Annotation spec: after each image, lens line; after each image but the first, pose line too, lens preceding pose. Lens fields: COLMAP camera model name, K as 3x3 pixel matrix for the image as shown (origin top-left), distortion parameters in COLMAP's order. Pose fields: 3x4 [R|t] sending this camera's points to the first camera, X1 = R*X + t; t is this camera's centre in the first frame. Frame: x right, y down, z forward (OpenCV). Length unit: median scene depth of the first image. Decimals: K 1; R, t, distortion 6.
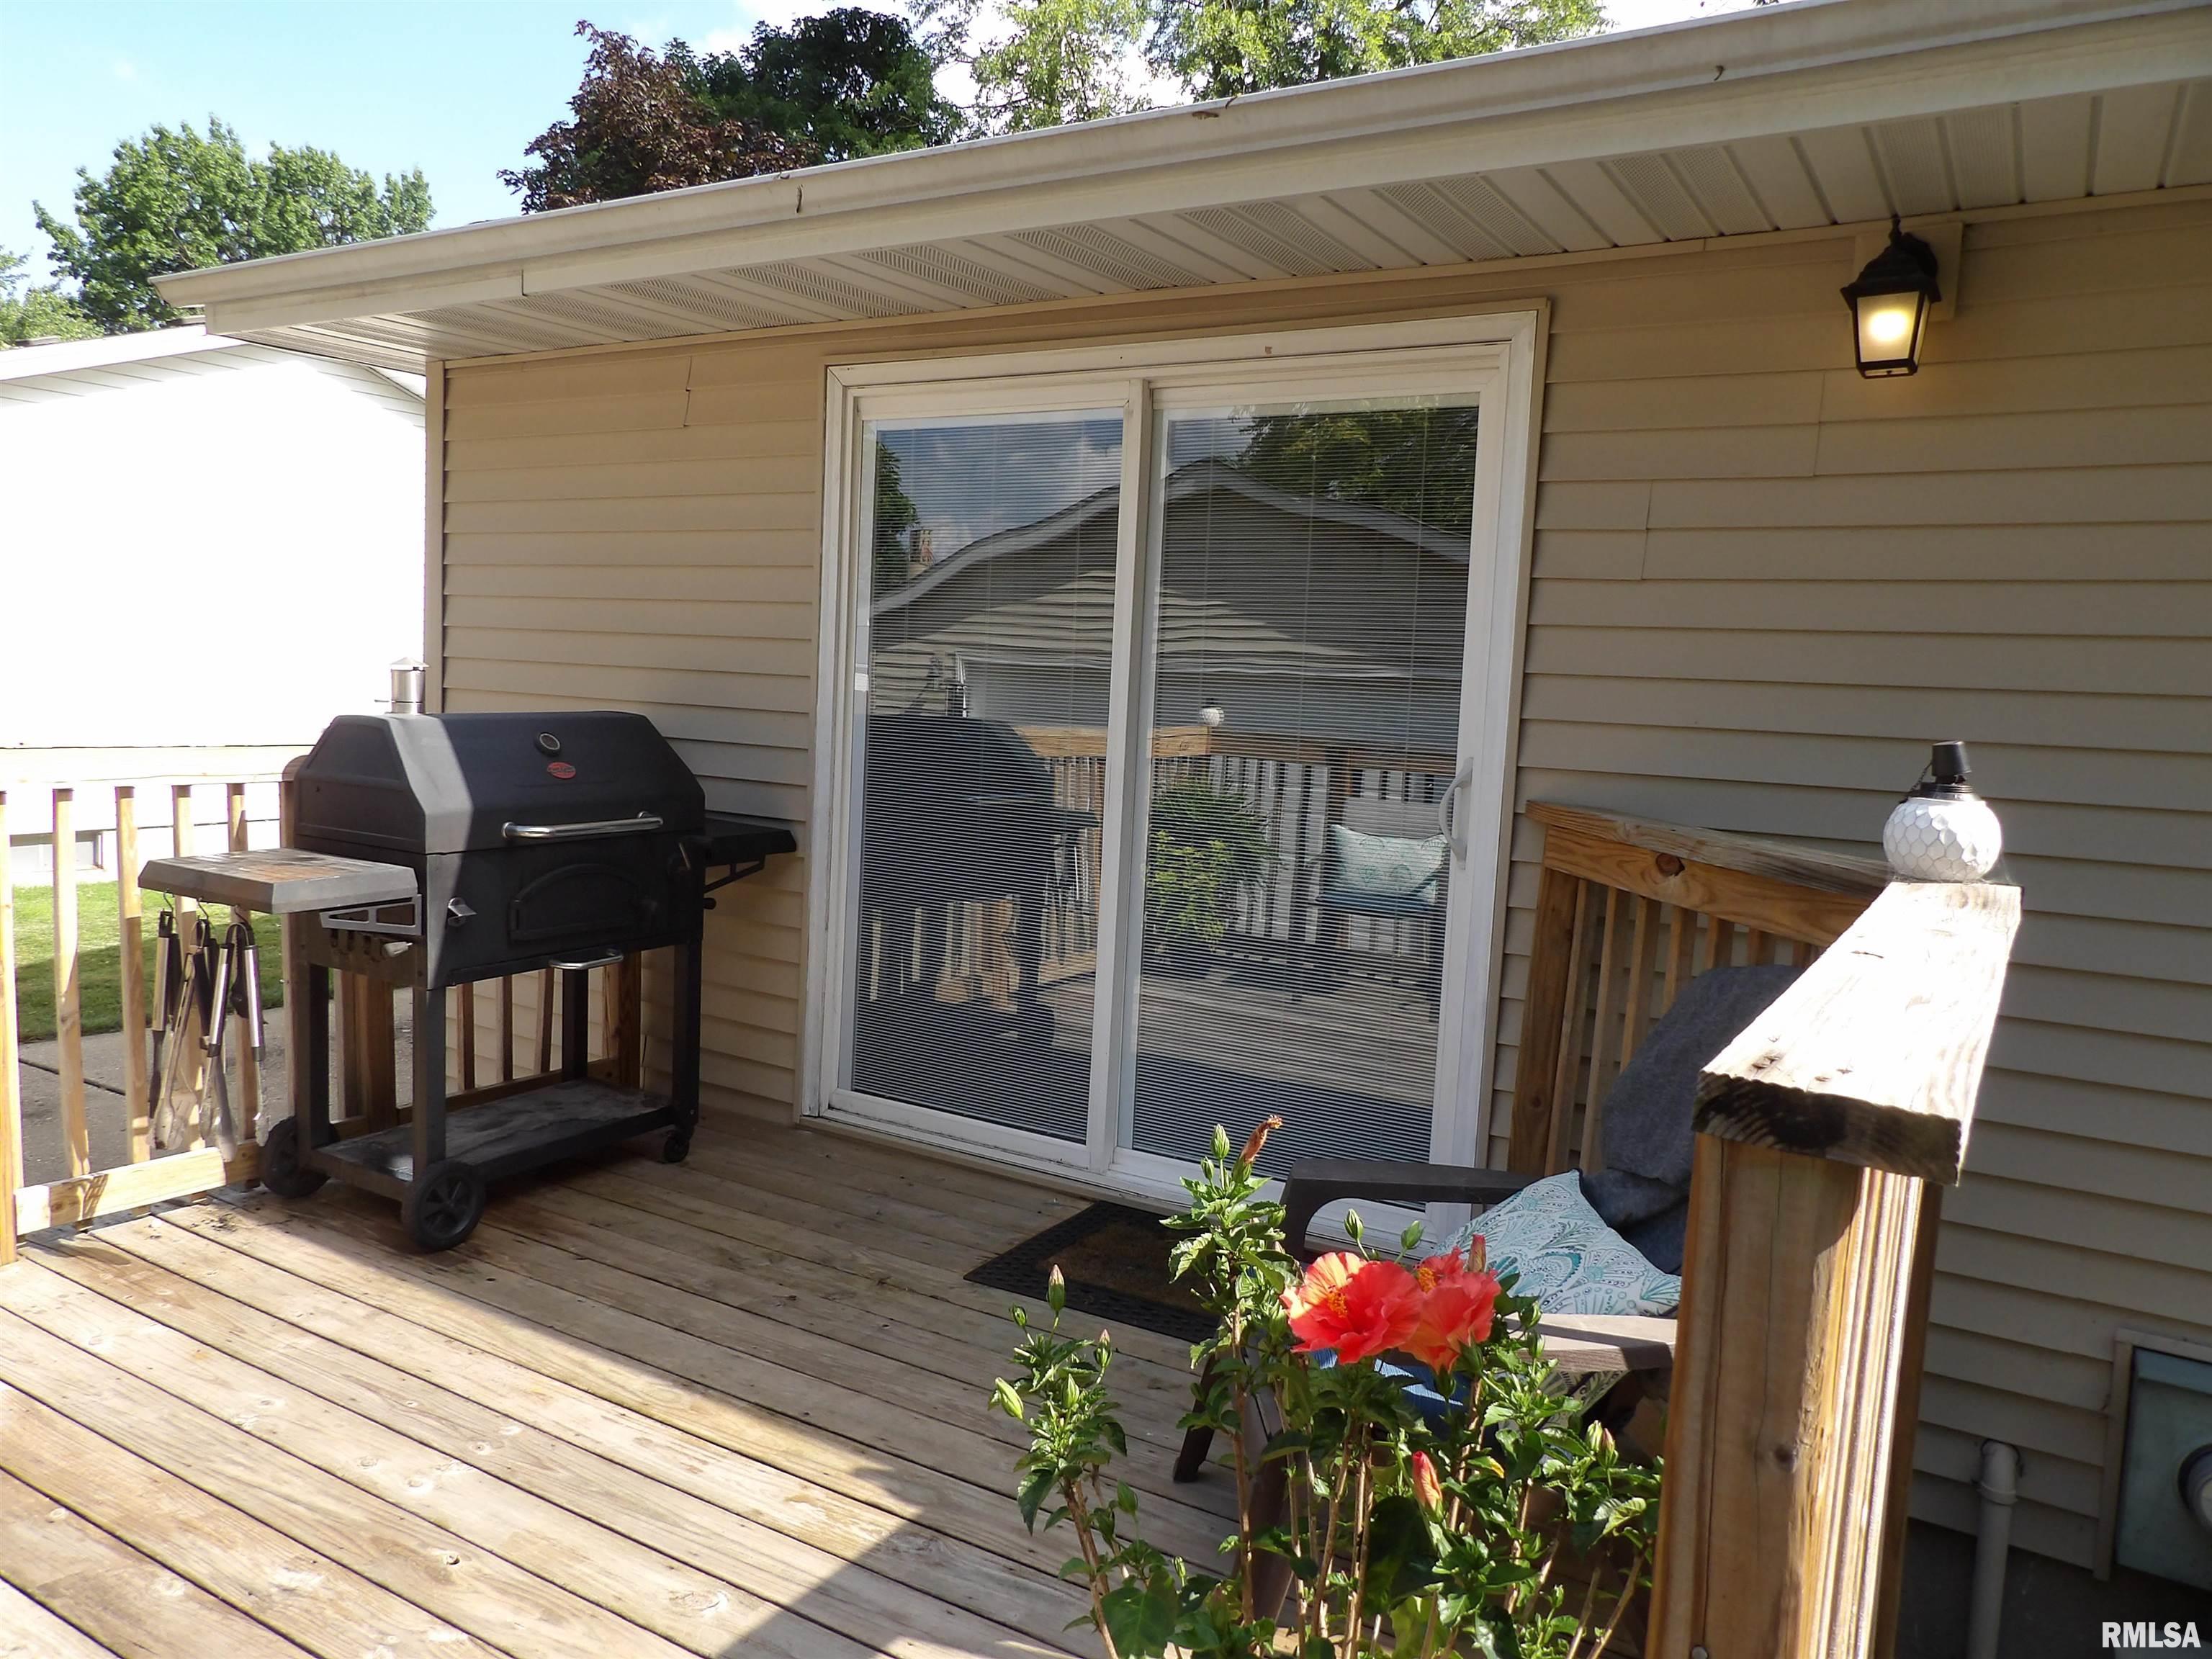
lens RADIAL K [[1607.1, 0, 1099.6], [0, 1607.1, 833.9], [0, 0, 1]] dist [-0.014942, 0.034604]
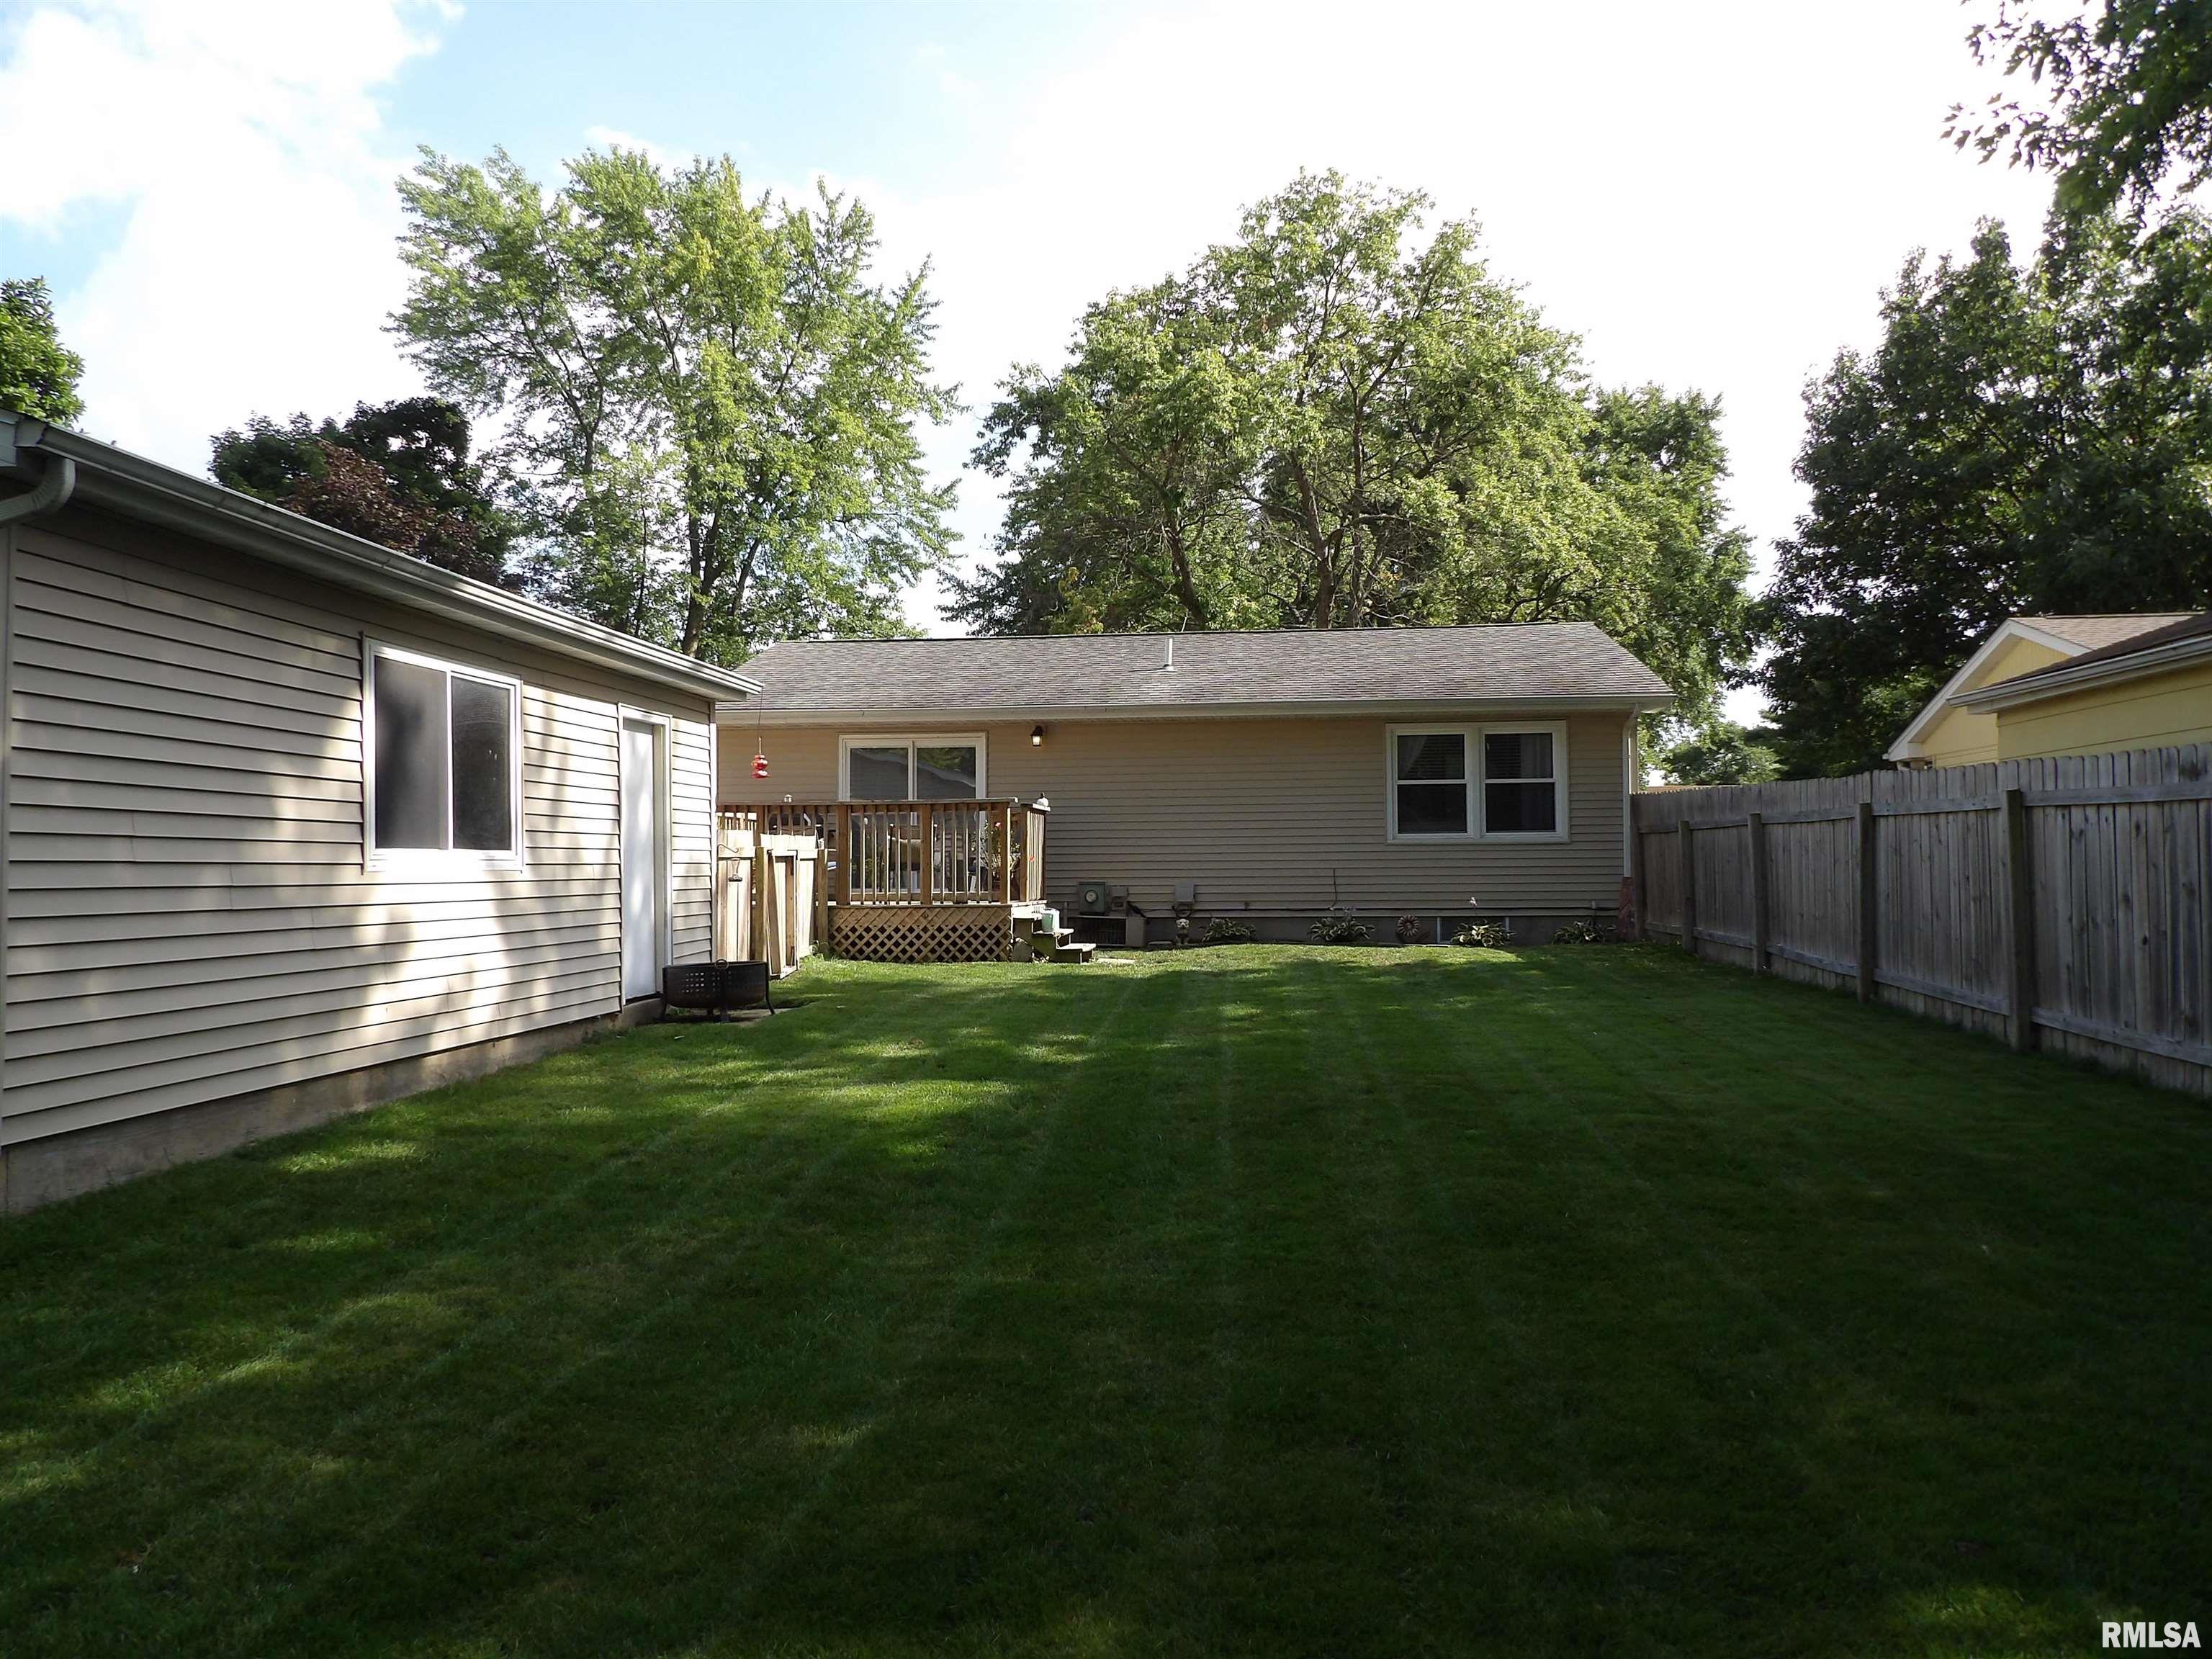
lens RADIAL K [[1607.1, 0, 1082.0], [0, 1607.1, 812.8], [0, 0, 1]] dist [-0.014942, 0.034604]
pose [[0.910560, -0.035451, 0.411853, -1.845549], [0.085350, 0.990971, -0.103400, 0.614753], [-0.404469, 0.129303, 0.905365, -4.460246]]
